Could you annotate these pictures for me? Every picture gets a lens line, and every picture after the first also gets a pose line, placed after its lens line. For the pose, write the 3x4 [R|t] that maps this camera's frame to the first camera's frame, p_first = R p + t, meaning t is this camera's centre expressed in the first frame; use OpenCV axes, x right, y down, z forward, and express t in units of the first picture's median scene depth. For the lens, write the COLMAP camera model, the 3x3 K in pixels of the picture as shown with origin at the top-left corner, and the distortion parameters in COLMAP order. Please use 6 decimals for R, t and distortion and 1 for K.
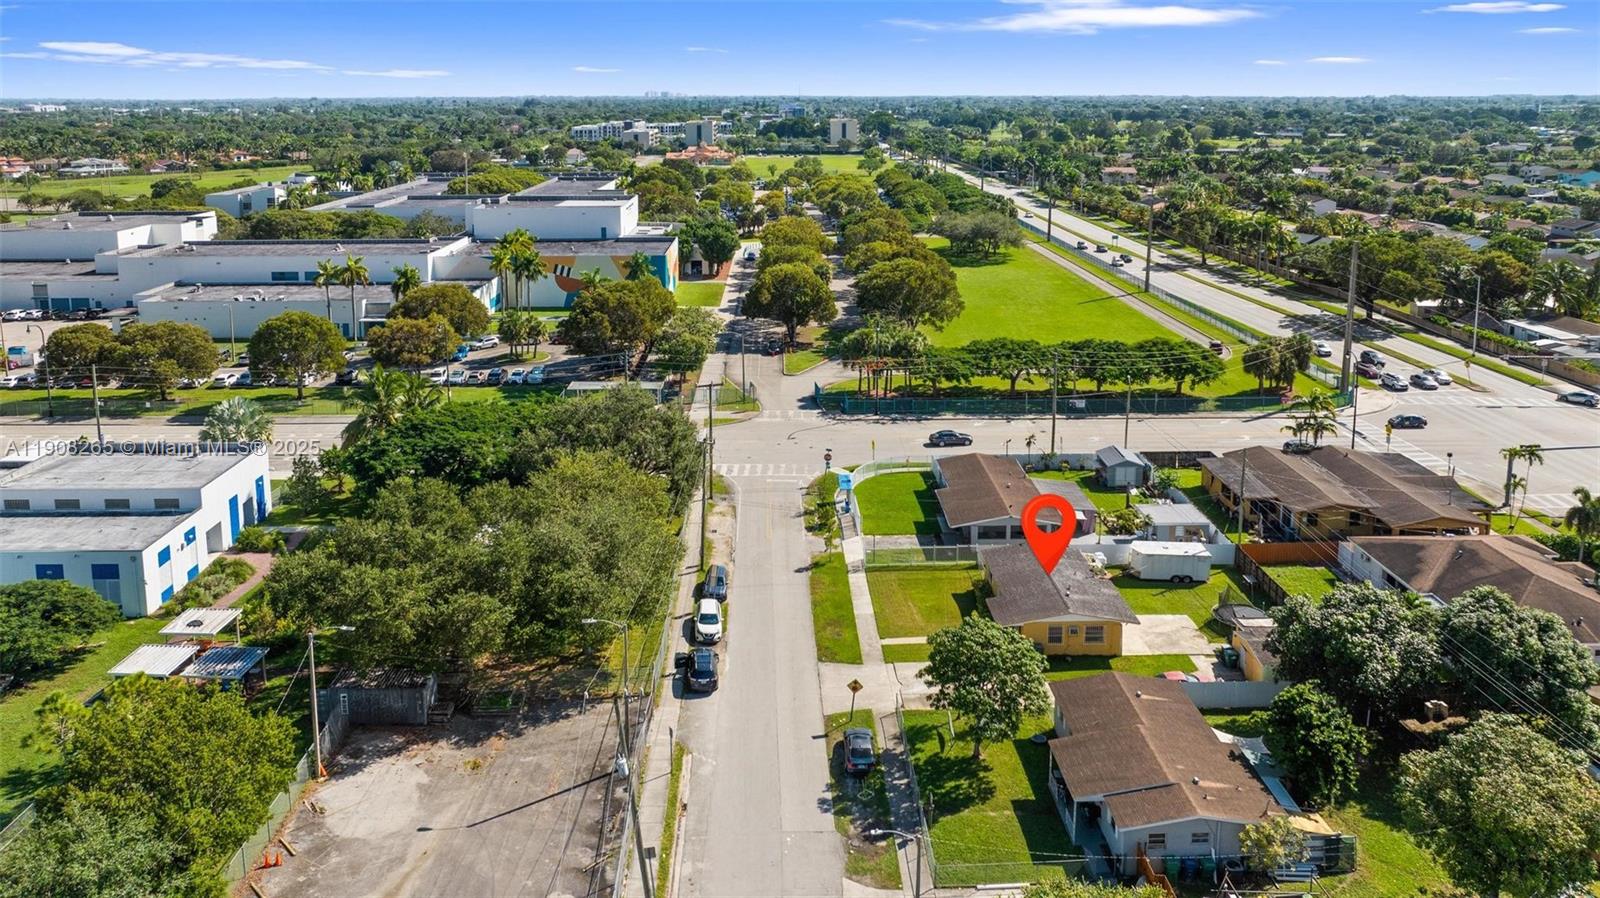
lens RADIAL K [[1121.2, 0, 800.0], [0, 1121.2, 449.0], [0, 0, 1]] dist [-0.017628, 0.002166]
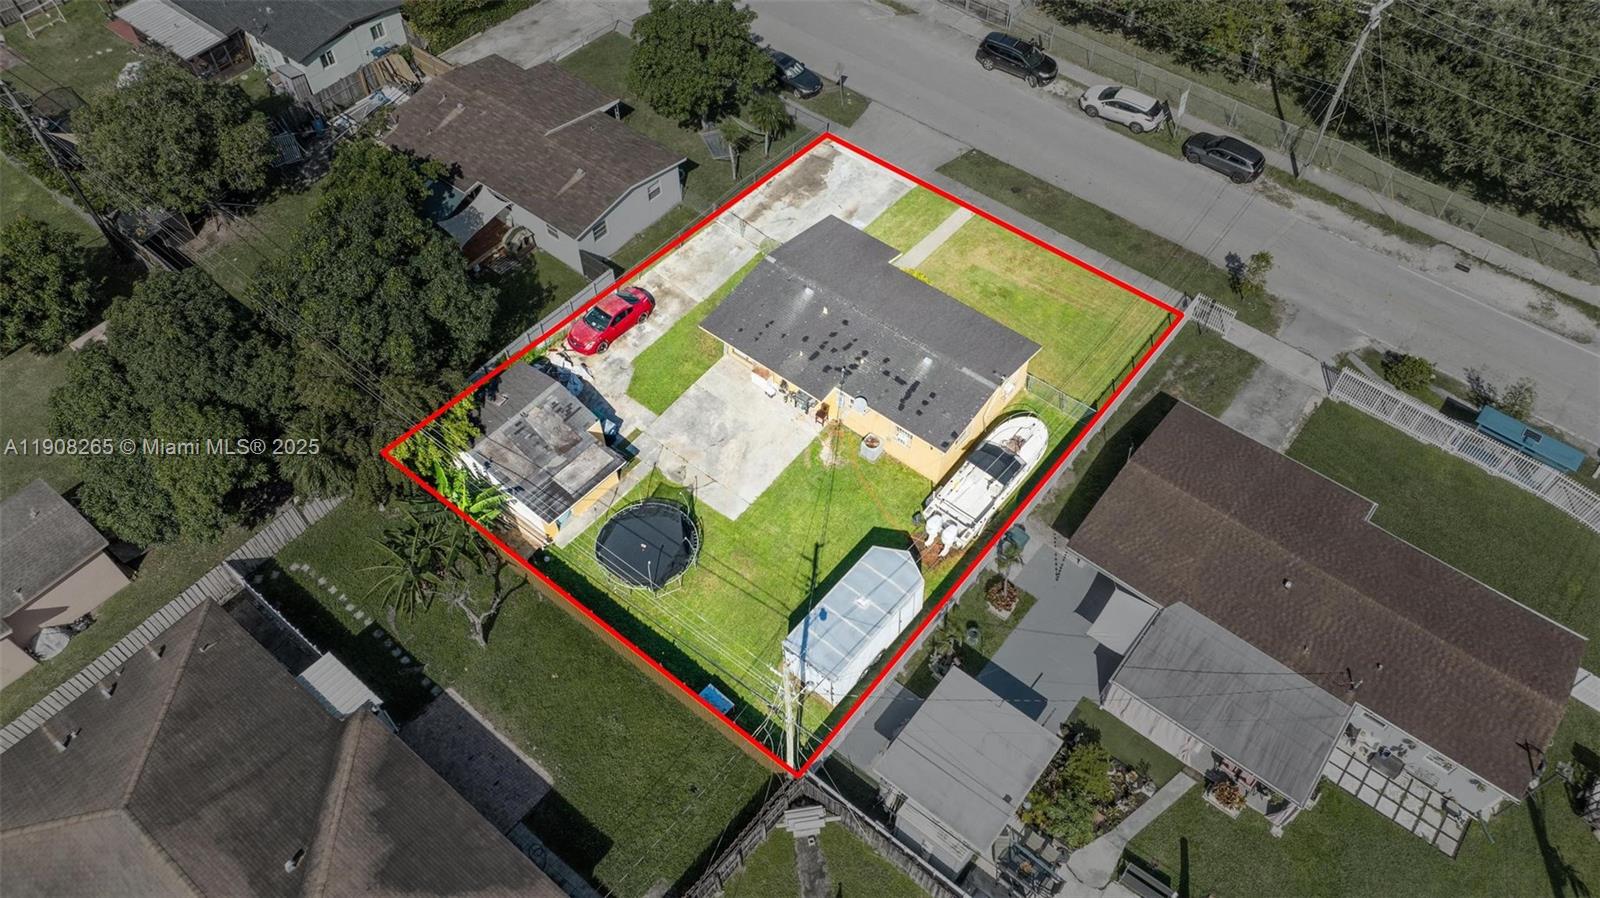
lens RADIAL K [[1121.2, 0, 800.0], [0, 1121.2, 449.0], [0, 0, 1]] dist [-0.017628, 0.002166]
pose [[-0.652371, 0.601844, -0.460648, 0.527676], [-0.228581, 0.423252, 0.876703, -0.352085], [0.722609, 0.677231, -0.138548, 1.011316]]
